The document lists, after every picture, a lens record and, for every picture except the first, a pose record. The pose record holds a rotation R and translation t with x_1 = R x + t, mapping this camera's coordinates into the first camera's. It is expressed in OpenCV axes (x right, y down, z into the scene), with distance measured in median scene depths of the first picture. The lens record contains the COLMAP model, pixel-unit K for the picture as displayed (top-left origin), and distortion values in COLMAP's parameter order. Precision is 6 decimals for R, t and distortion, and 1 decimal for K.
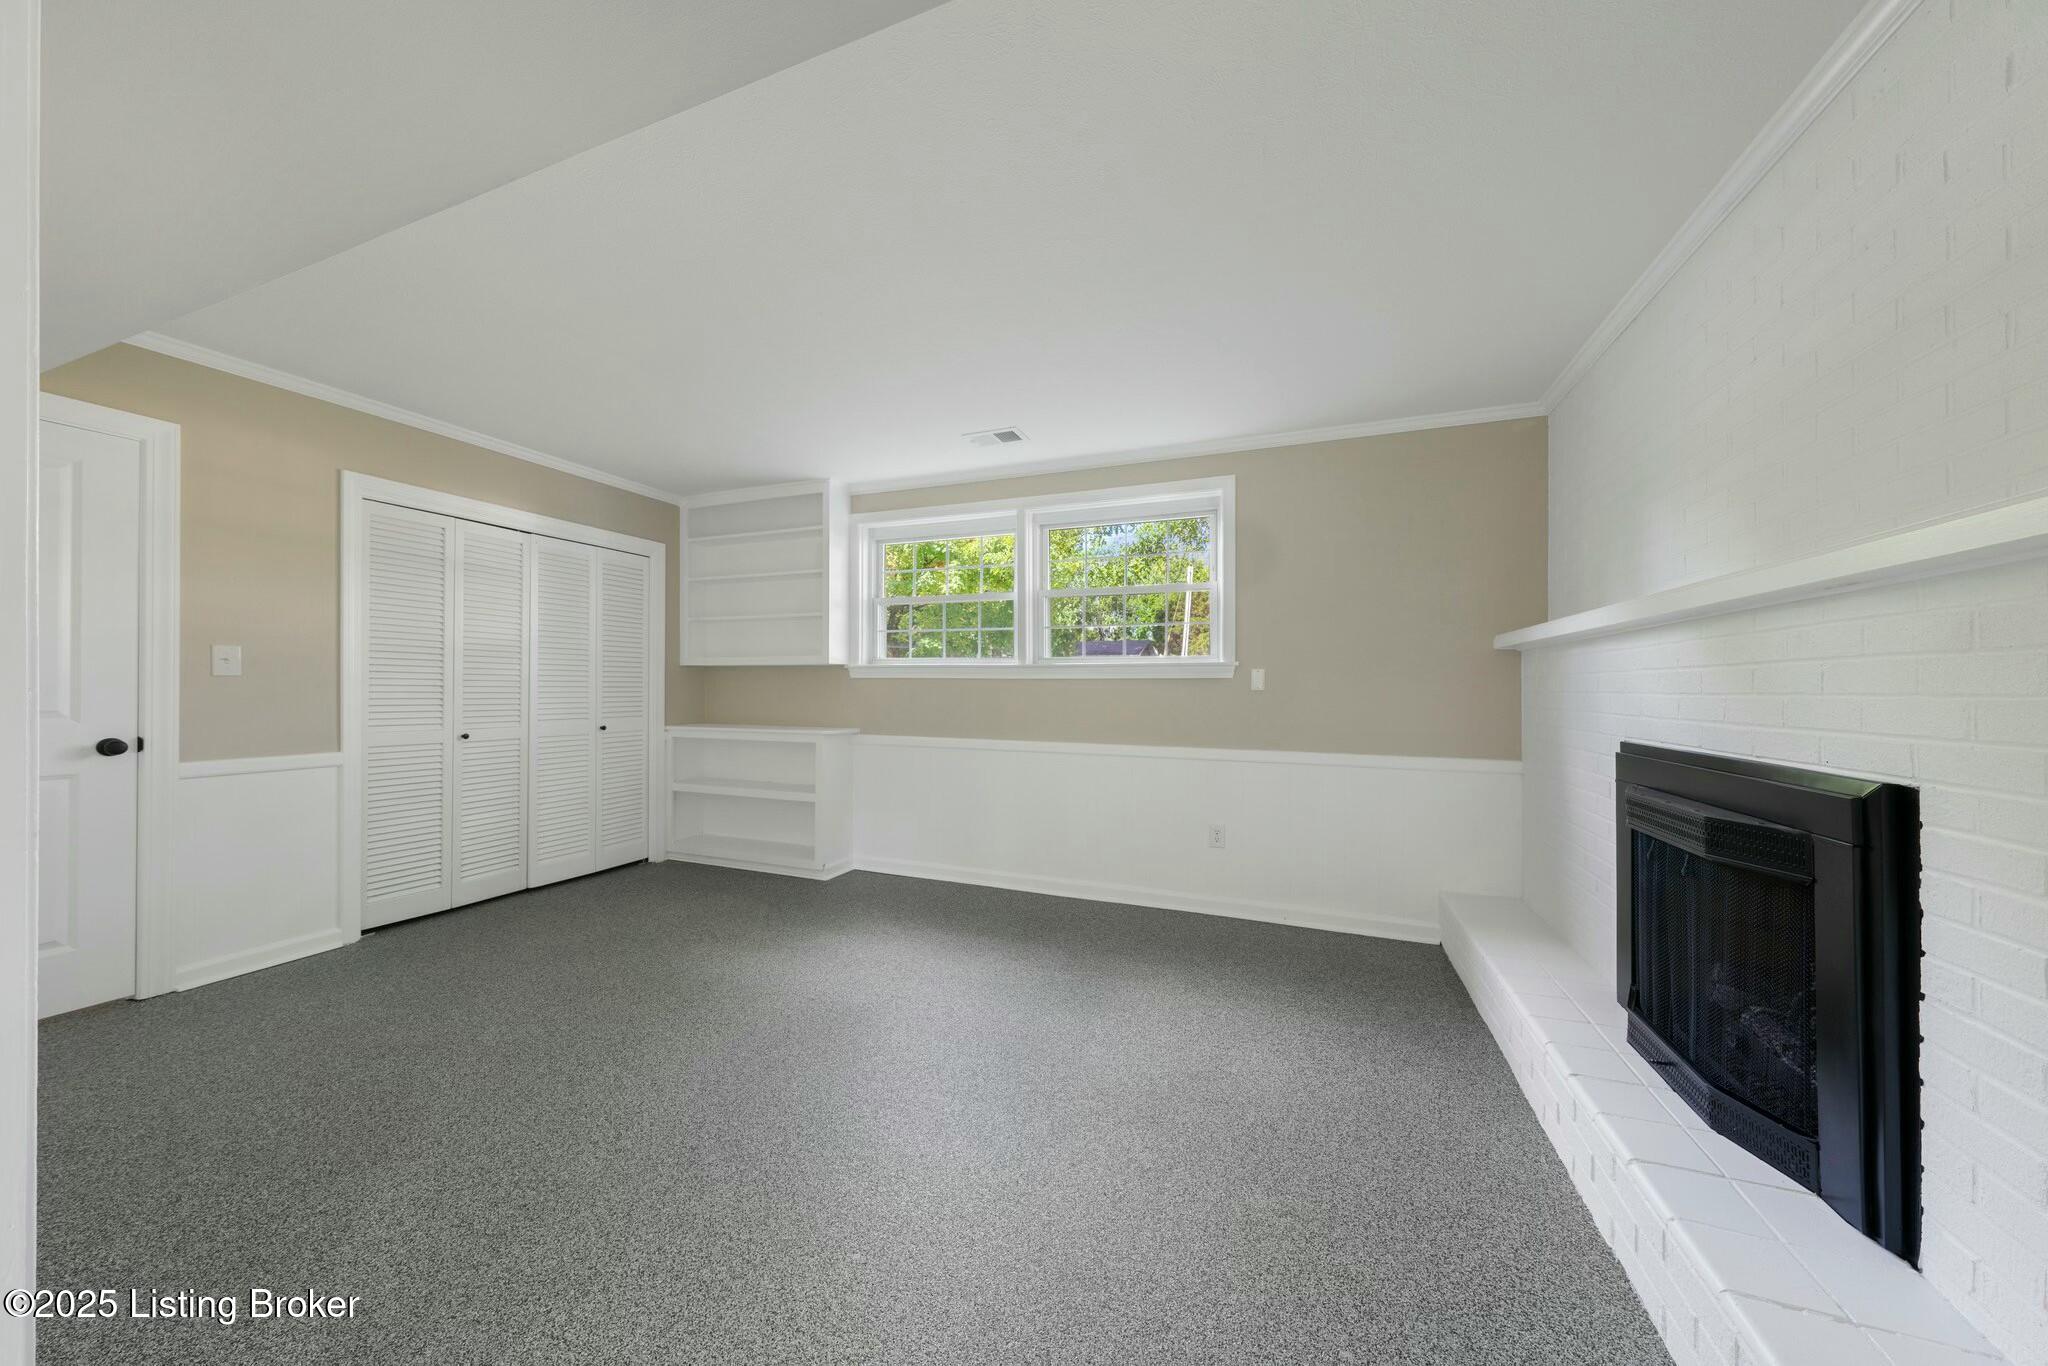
lens RADIAL K [[686.7, 0, 1025.1], [0, 686.7, 684.6], [0, 0, 1]] dist [0.000288, 0.000005]
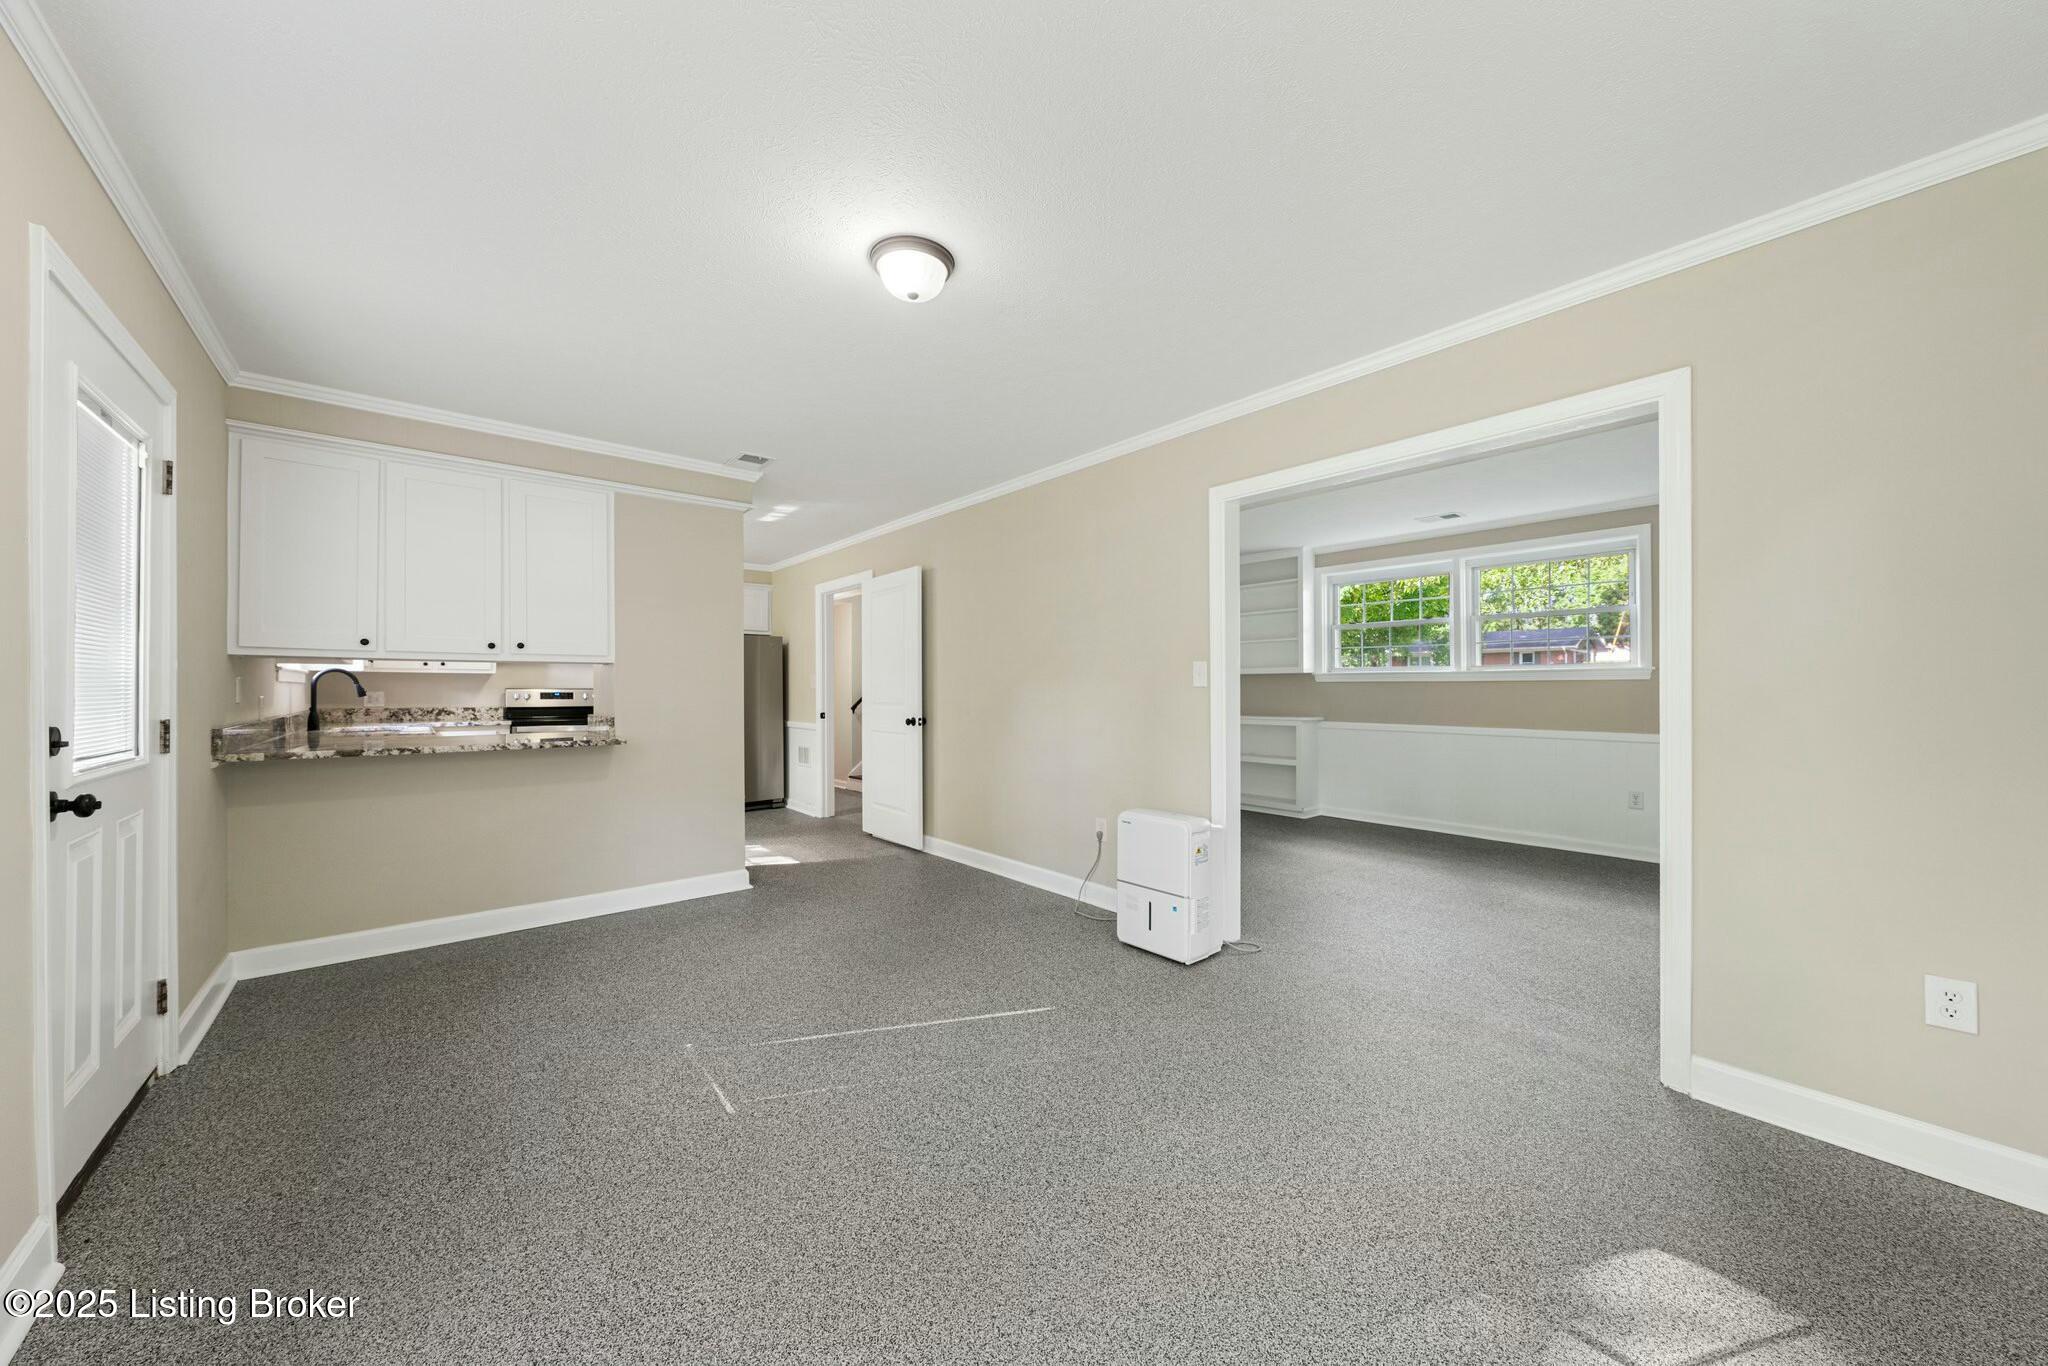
lens RADIAL K [[715.2, 0, 1031.6], [0, 715.2, 685.0], [0, 0, 1]] dist [-0.000818, -0.000023]
pose [[0.883392, -0.008643, -0.468556, -0.082505], [0.007395, 0.999963, -0.004505, -0.001411], [0.468577, 0.000515, 0.883422, -0.620285]]
